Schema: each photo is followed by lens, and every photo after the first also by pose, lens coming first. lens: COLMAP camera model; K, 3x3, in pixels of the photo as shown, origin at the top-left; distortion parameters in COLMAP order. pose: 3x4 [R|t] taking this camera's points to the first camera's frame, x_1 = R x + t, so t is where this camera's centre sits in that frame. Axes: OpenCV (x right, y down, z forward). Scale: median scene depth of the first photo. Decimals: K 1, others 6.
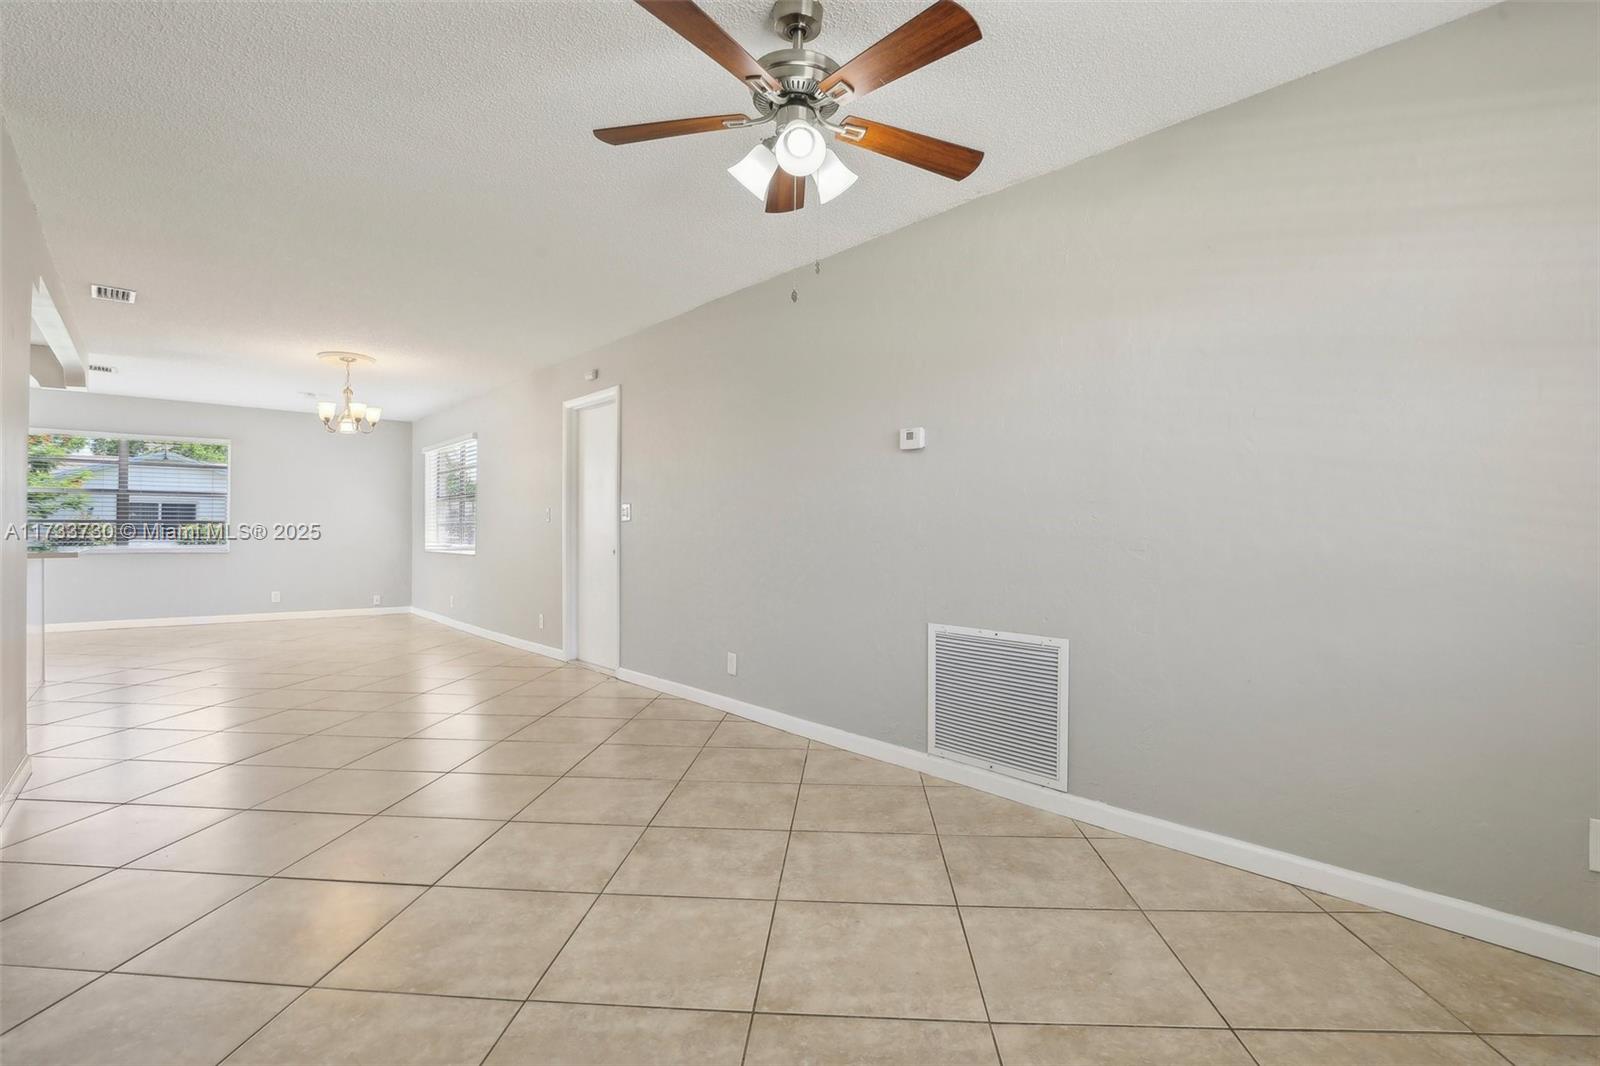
lens RADIAL K [[754.2, 0, 811.3], [0, 754.2, 519.7], [0, 0, 1]] dist [-0.044856, 0.008279]
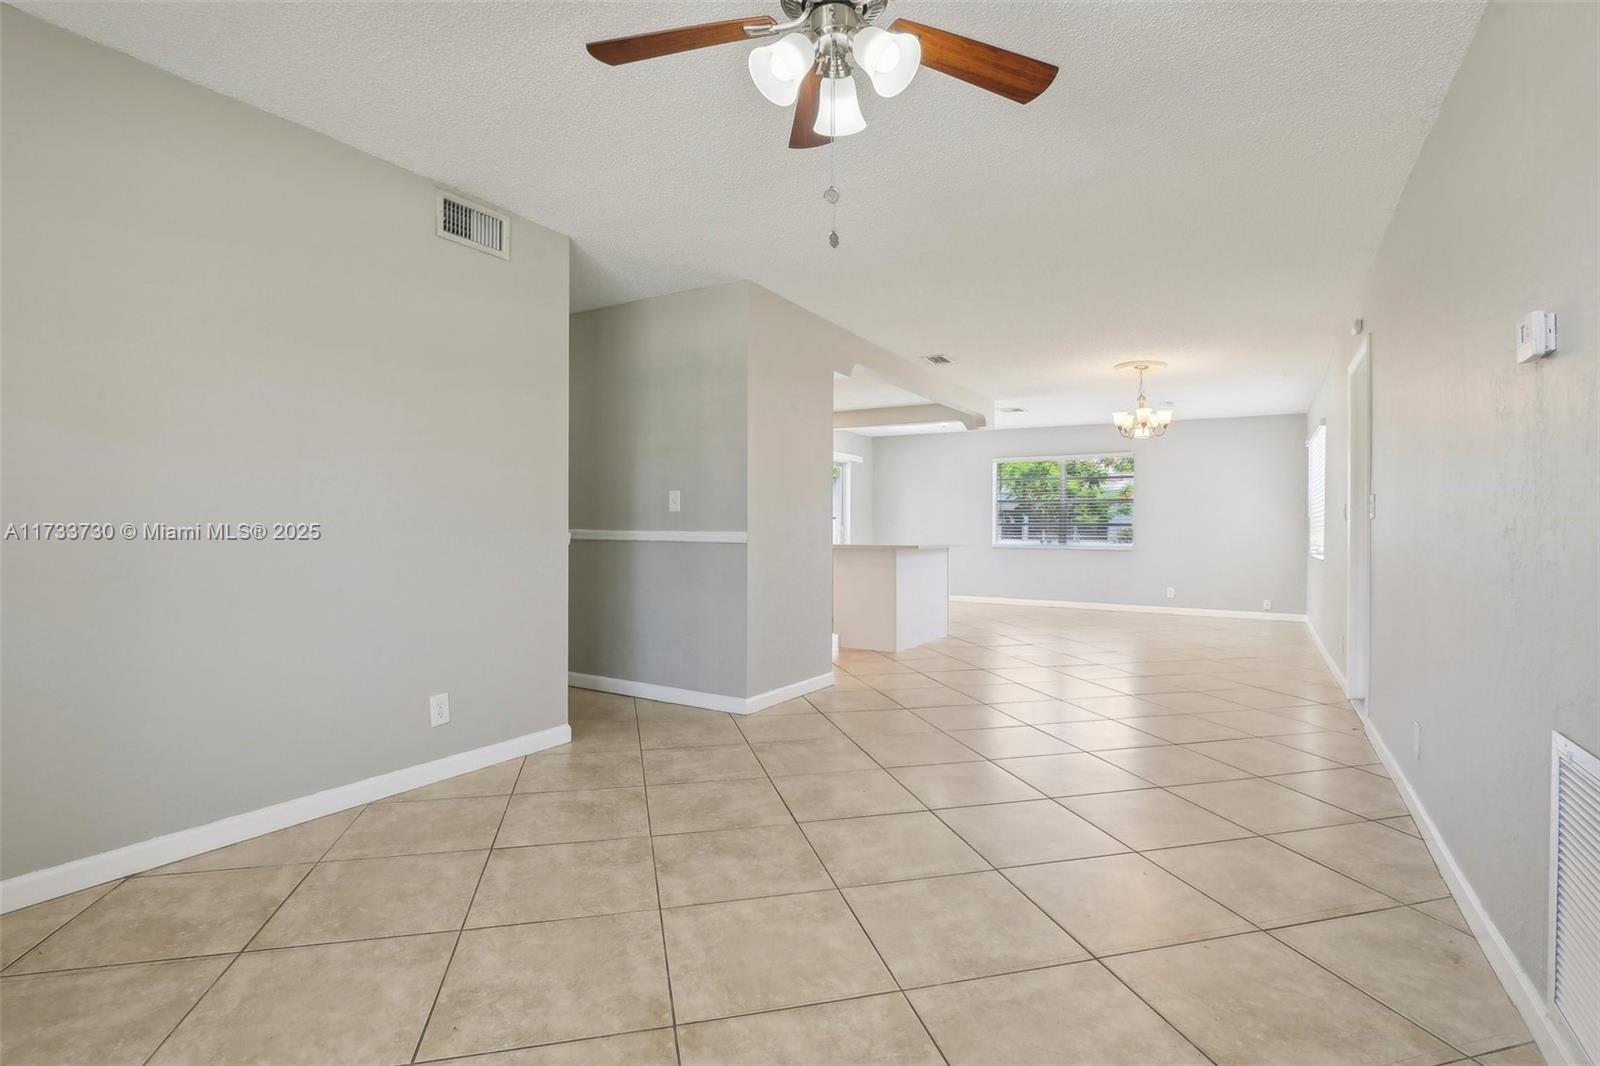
lens RADIAL K [[754.2, 0, 811.3], [0, 754.2, 519.7], [0, 0, 1]] dist [-0.044856, 0.008279]
pose [[0.315390, -0.009469, -0.948915, 0.228148], [0.005909, 0.999950, -0.008014, 0.004368], [0.948944, -0.003080, 0.315430, 0.222439]]
